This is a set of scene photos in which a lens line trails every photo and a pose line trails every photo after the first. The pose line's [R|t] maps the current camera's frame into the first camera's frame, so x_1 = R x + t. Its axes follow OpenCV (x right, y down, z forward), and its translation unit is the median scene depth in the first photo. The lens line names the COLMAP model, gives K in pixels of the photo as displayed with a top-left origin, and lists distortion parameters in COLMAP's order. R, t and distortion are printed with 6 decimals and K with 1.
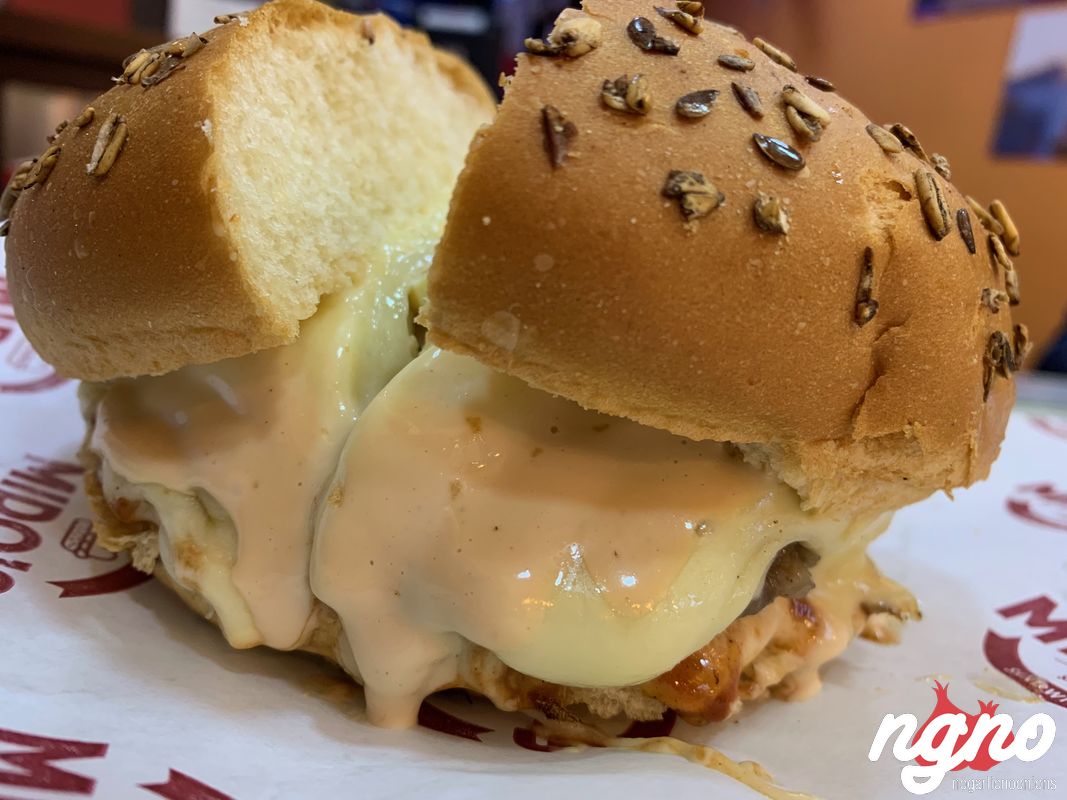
lens RADIAL K [[805.0, 0, 533.6], [0, 805.0, 393.7], [0, 0, 1]] dist [-0.028721, -0.006861]
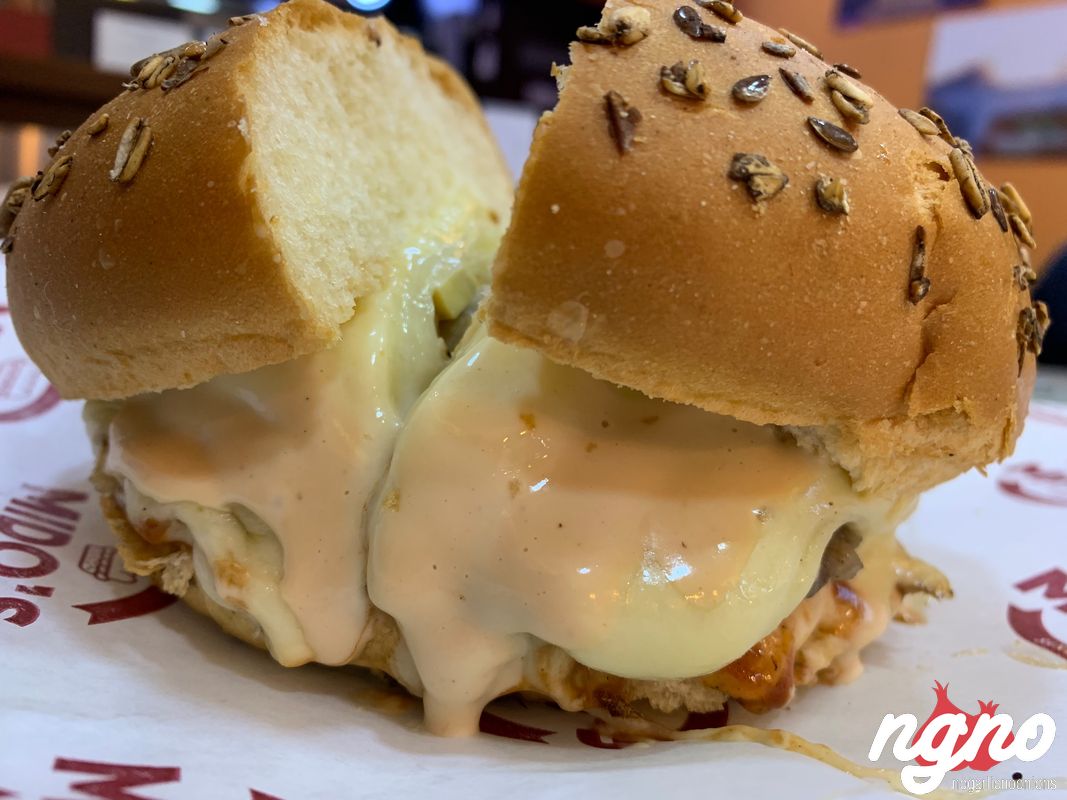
lens RADIAL K [[813.3, 0, 533.4], [0, 813.3, 404.1], [0, 0, 1]] dist [-0.053358, 0.005446]
pose [[0.997180, -0.045761, 0.059479, -0.127590], [0.046242, 0.998908, -0.006729, 0.024525], [-0.059106, 0.009460, 0.998207, 0.009841]]
